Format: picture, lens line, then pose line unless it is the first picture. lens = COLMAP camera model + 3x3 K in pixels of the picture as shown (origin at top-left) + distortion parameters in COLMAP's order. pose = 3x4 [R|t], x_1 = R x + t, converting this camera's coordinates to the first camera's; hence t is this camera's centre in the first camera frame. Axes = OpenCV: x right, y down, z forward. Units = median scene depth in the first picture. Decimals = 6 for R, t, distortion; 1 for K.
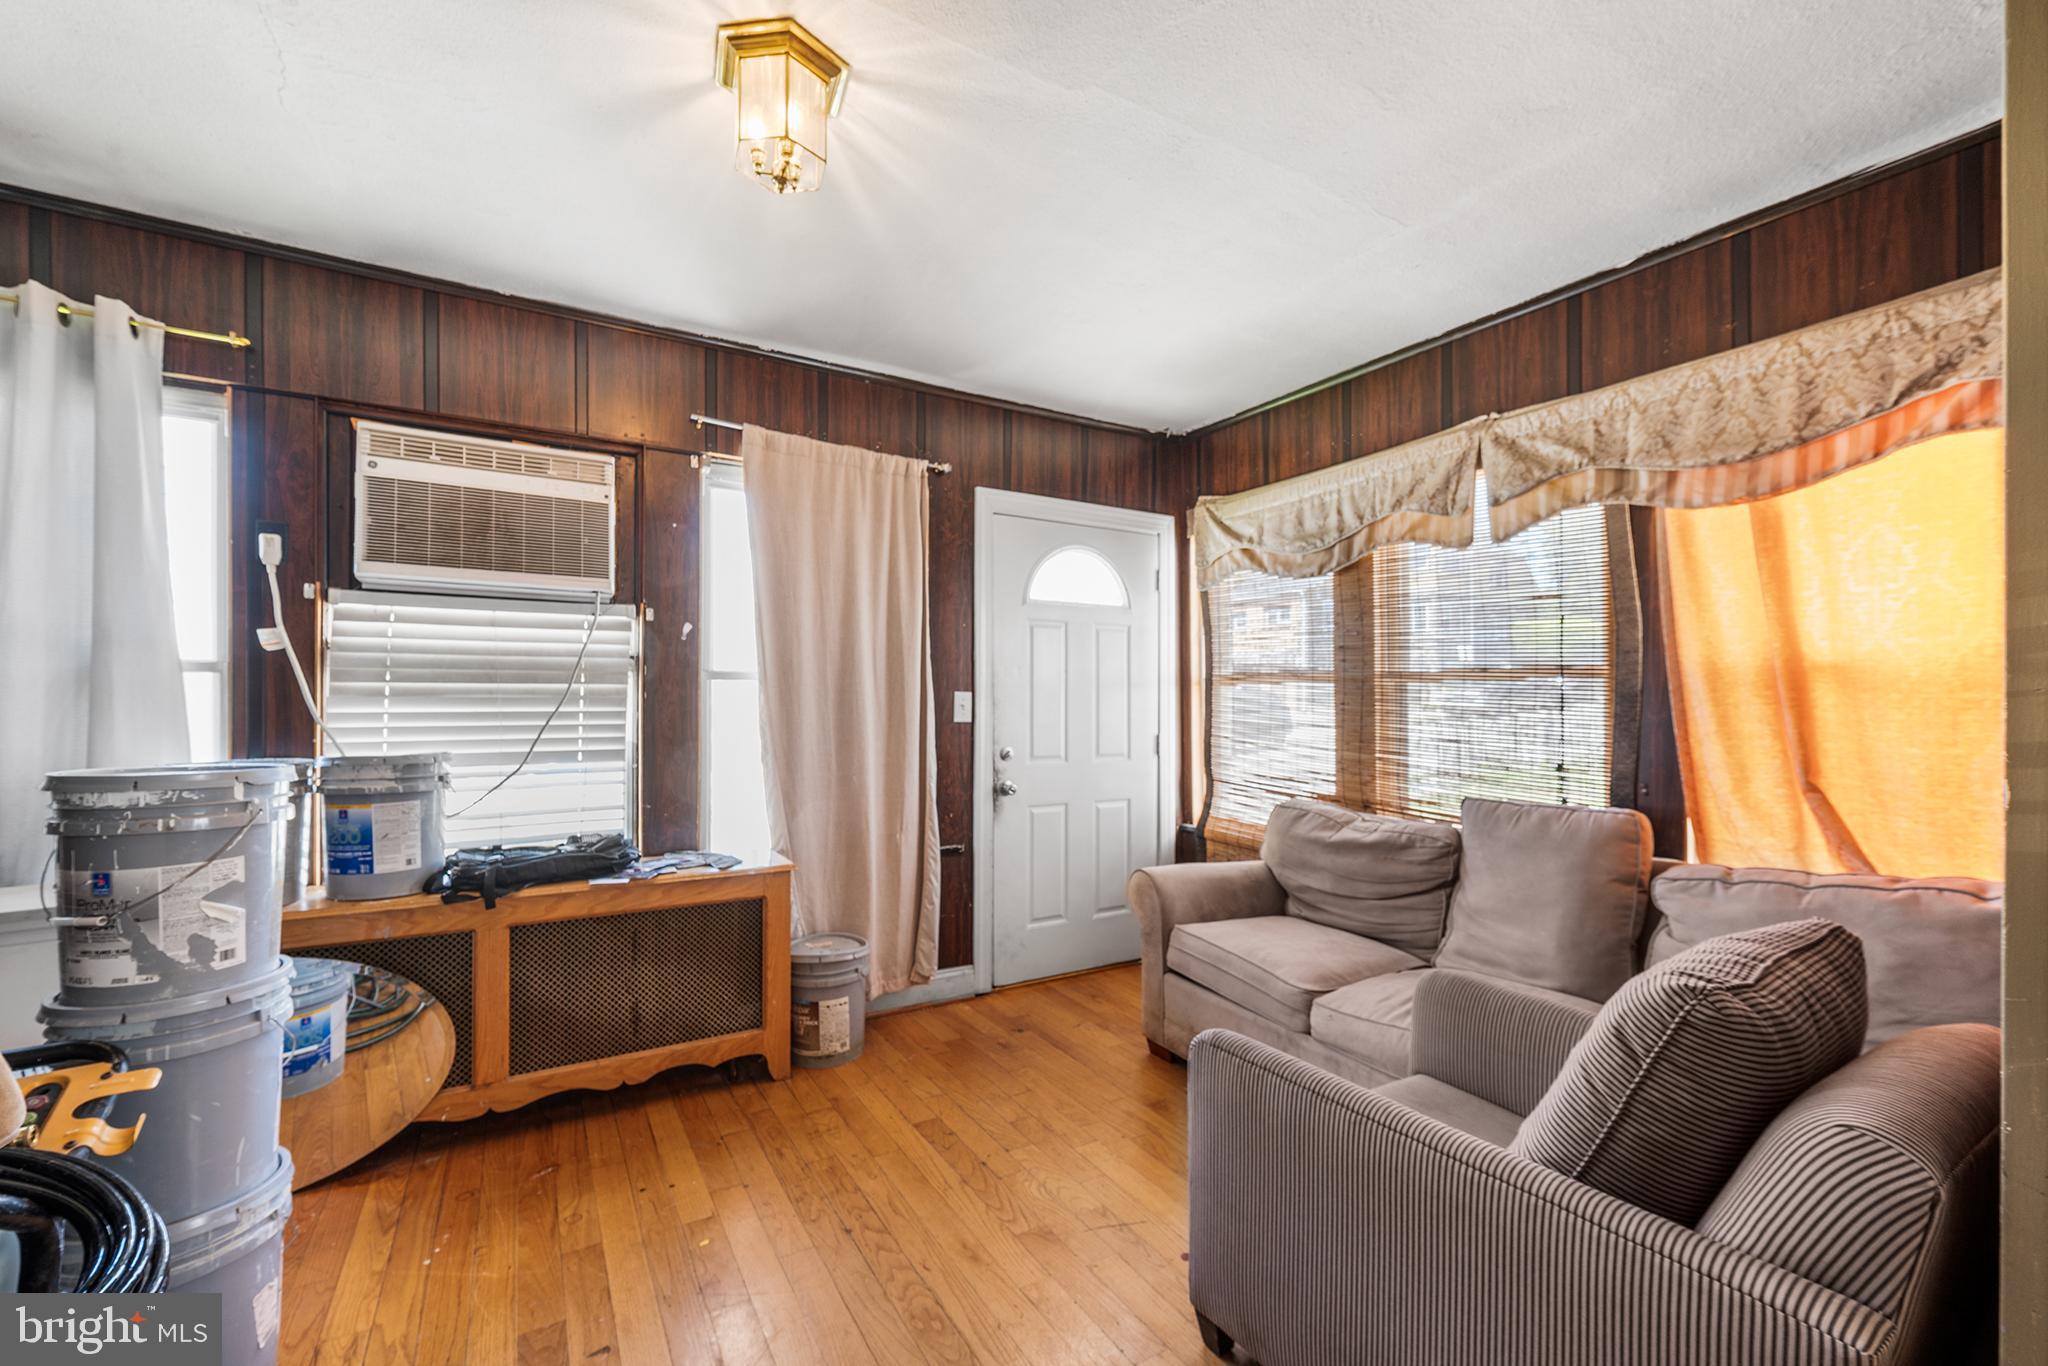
lens RADIAL K [[825.8, 0, 1021.3], [0, 825.8, 708.6], [0, 0, 1]] dist [-0.000075, -0.000052]
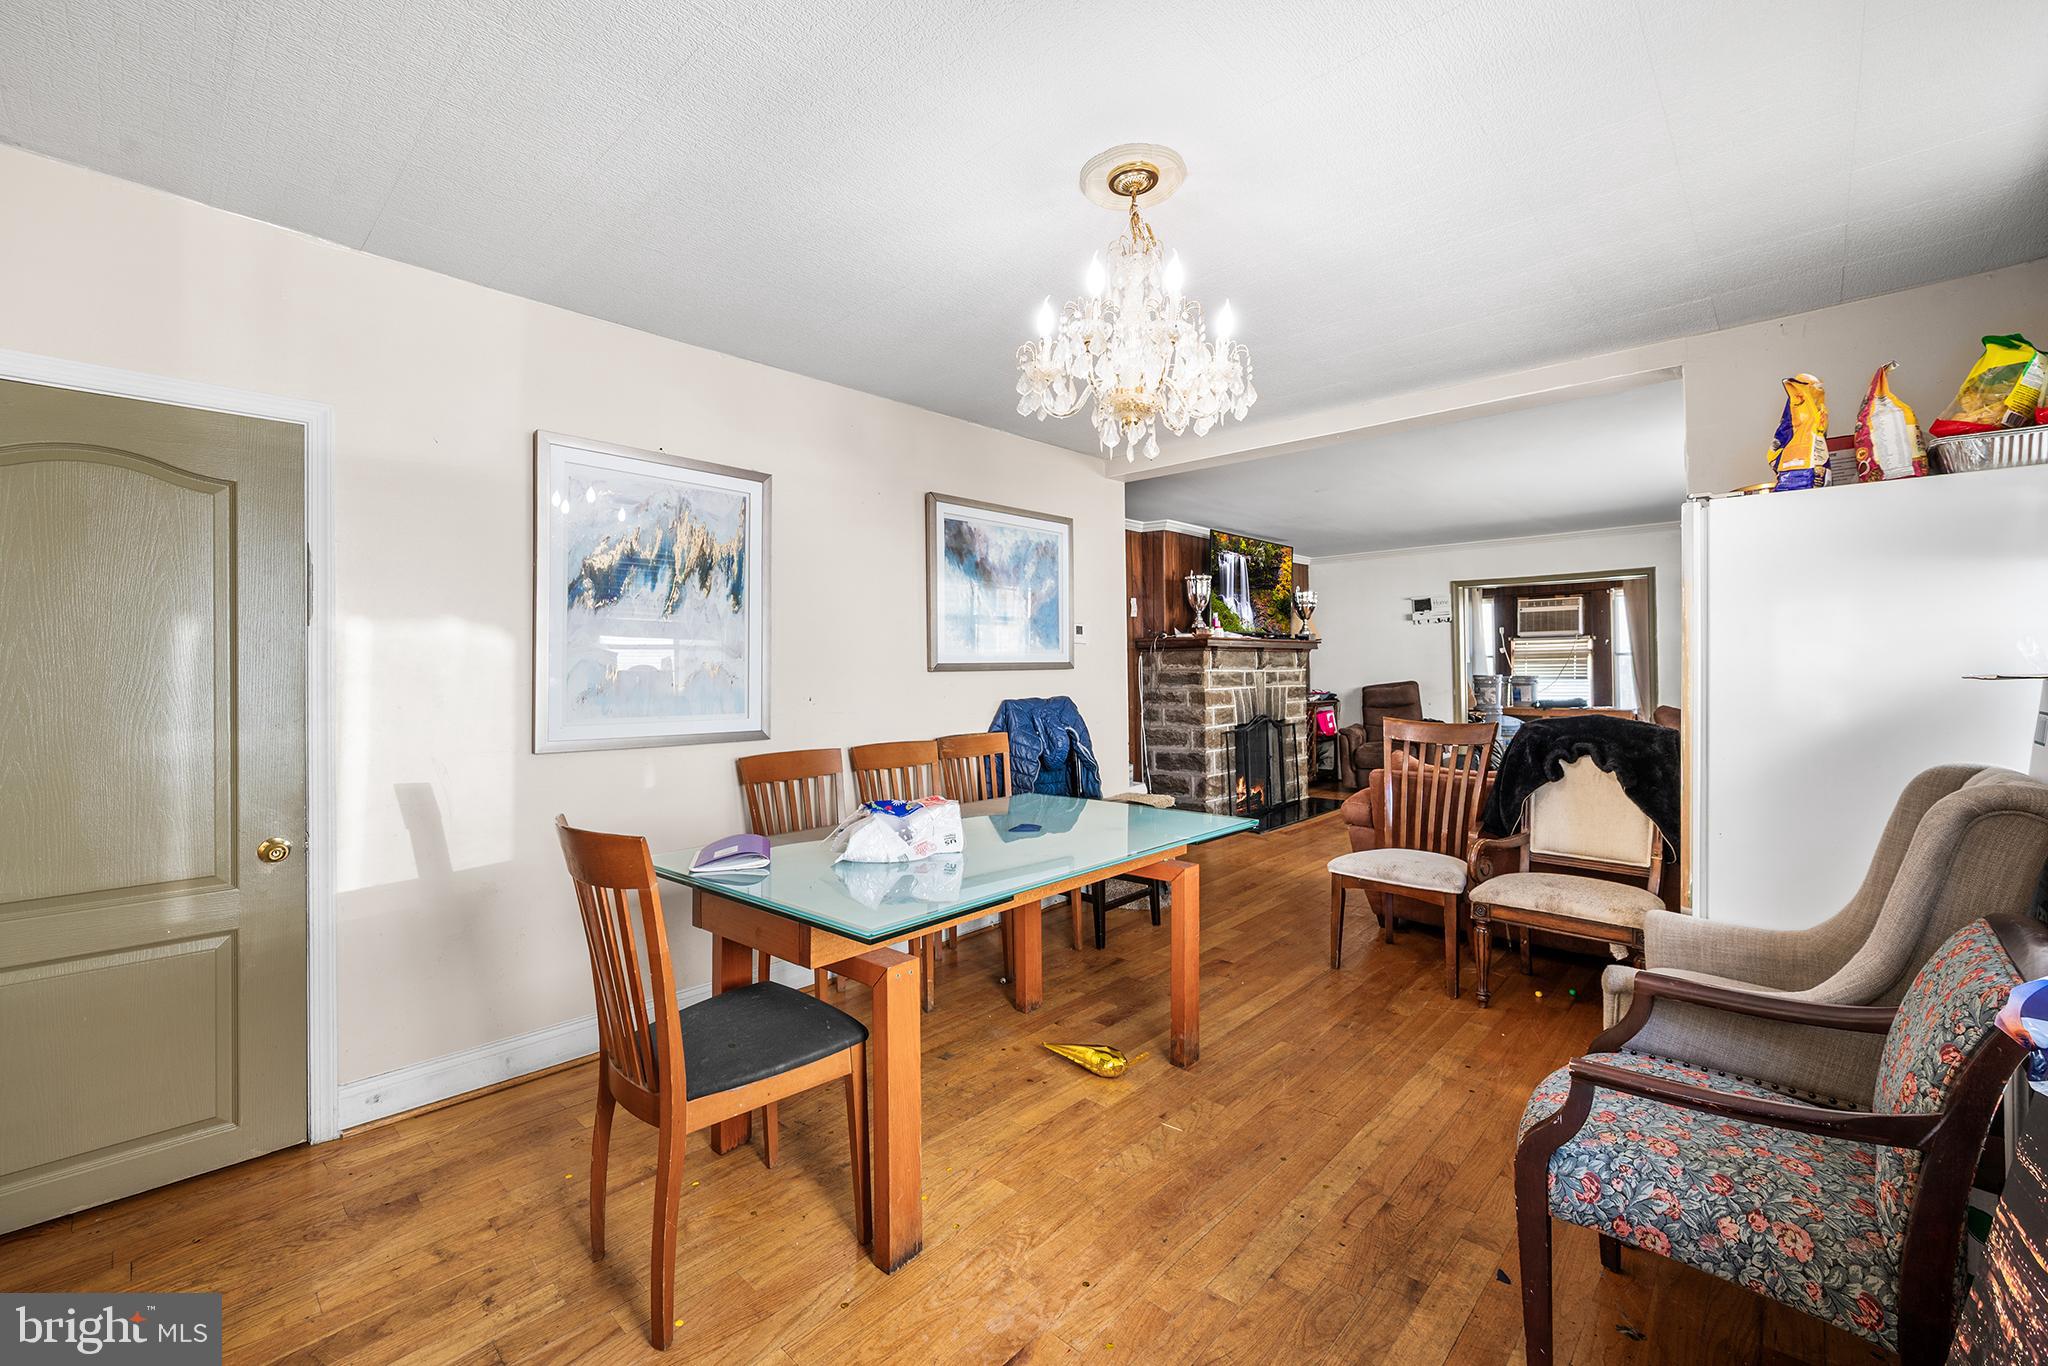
lens RADIAL K [[825.8, 0, 1018.8], [0, 825.8, 664.8], [0, 0, 1]] dist [-0.000075, -0.000052]
pose [[0.265544, -0.010476, -0.964042, 2.329305], [0.008703, 0.999926, -0.008469, 0.009842], [0.964060, -0.006141, 0.265615, -2.336197]]
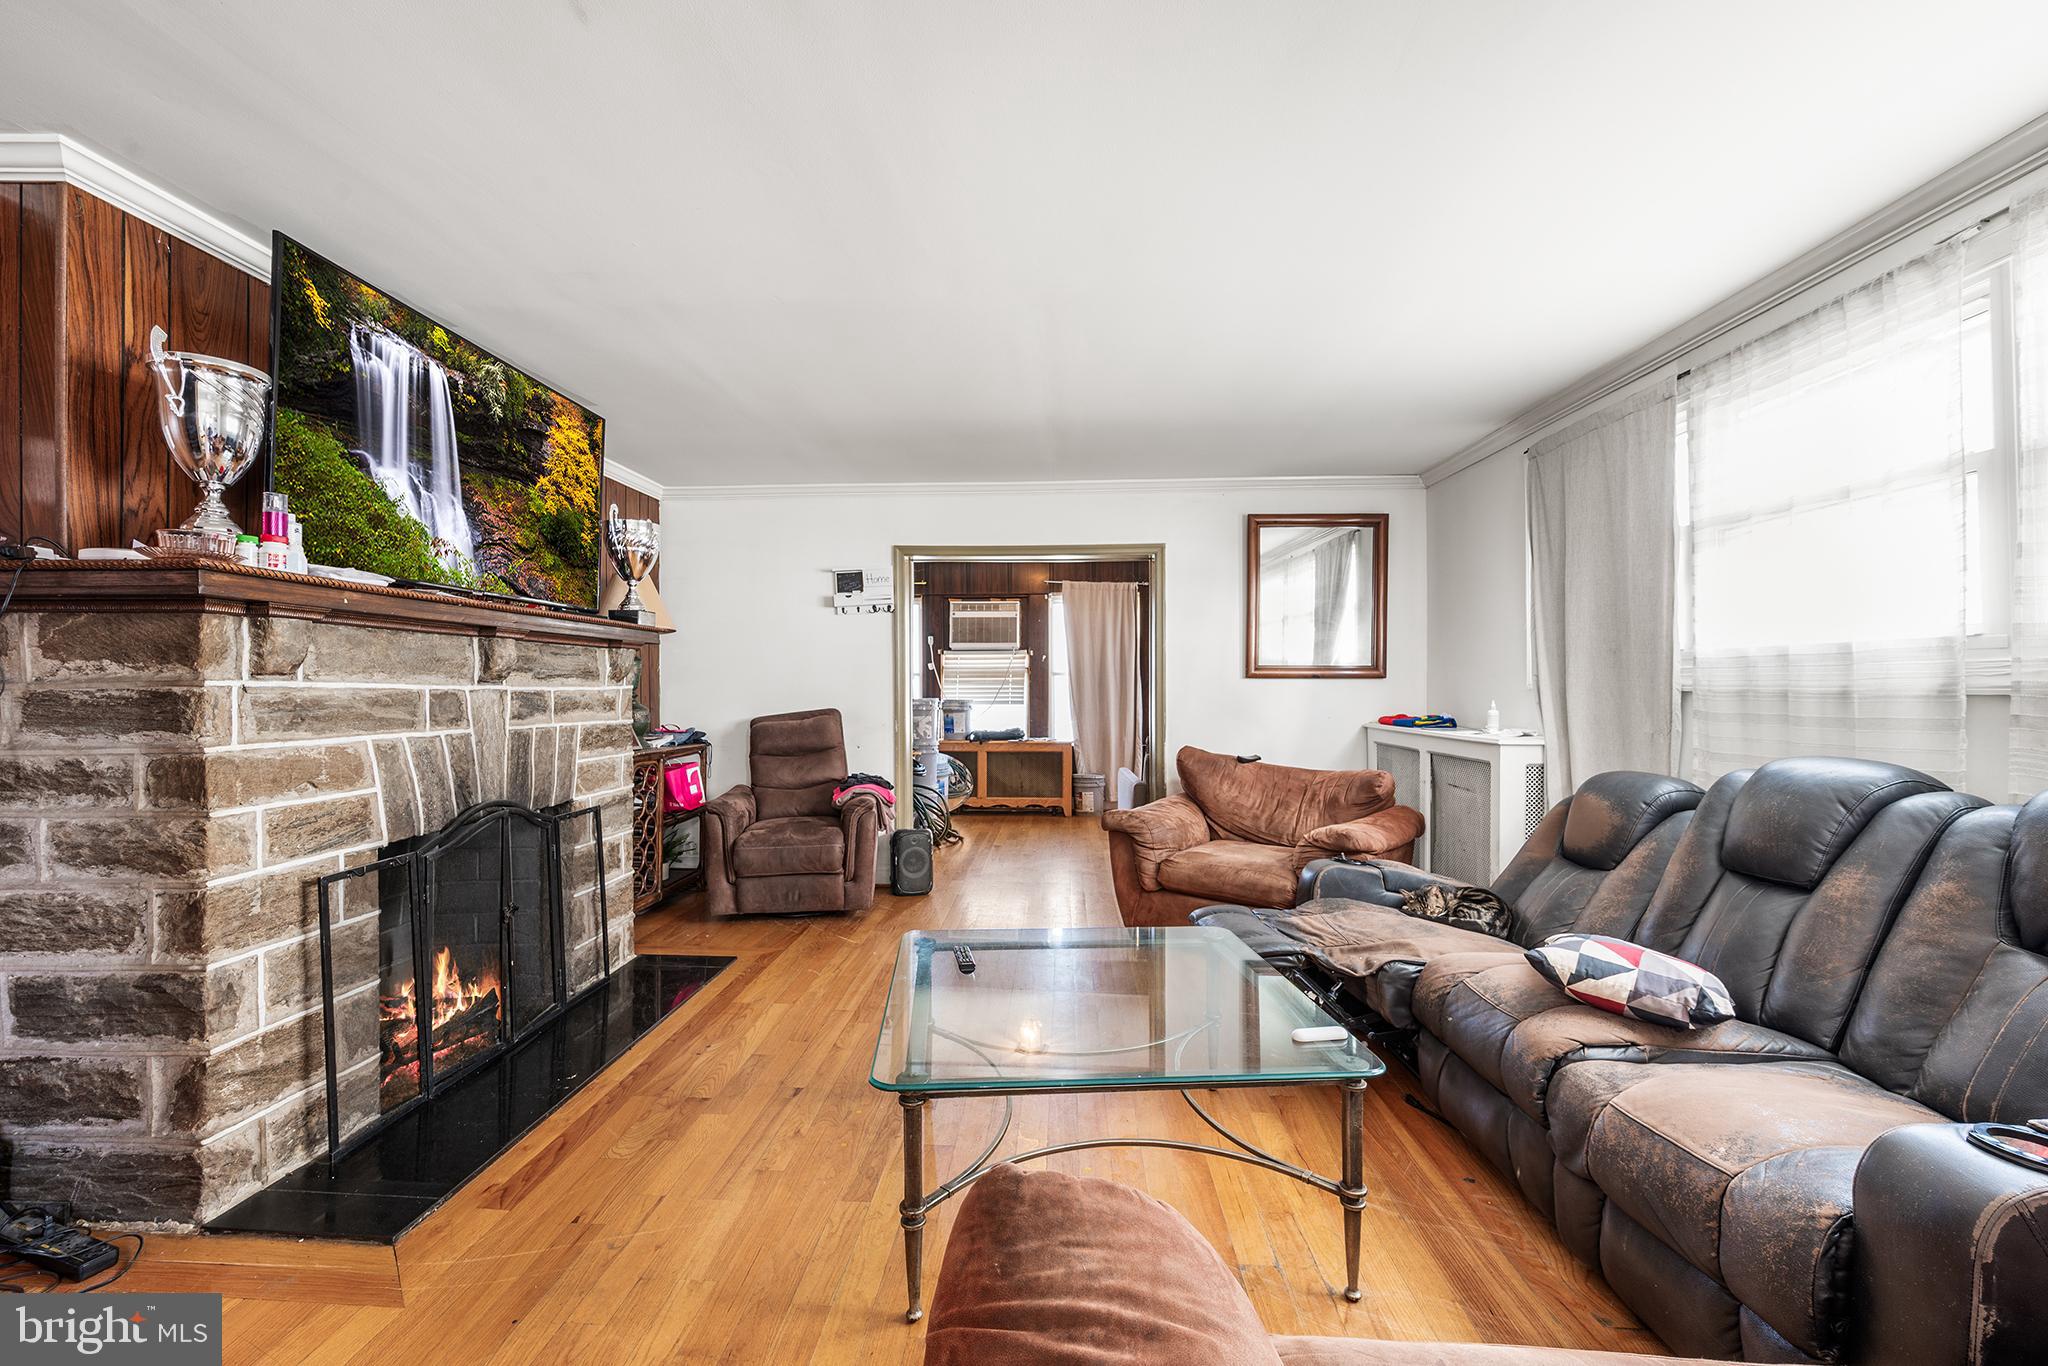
lens RADIAL K [[825.8, 0, 1034.9], [0, 825.8, 688.6], [0, 0, 1]] dist [-0.000075, -0.000052]
pose [[0.835957, -0.001759, -0.548792, 1.148391], [0.000179, 0.999996, -0.002932, 0.017646], [0.548795, 0.002352, 0.835954, -1.402295]]
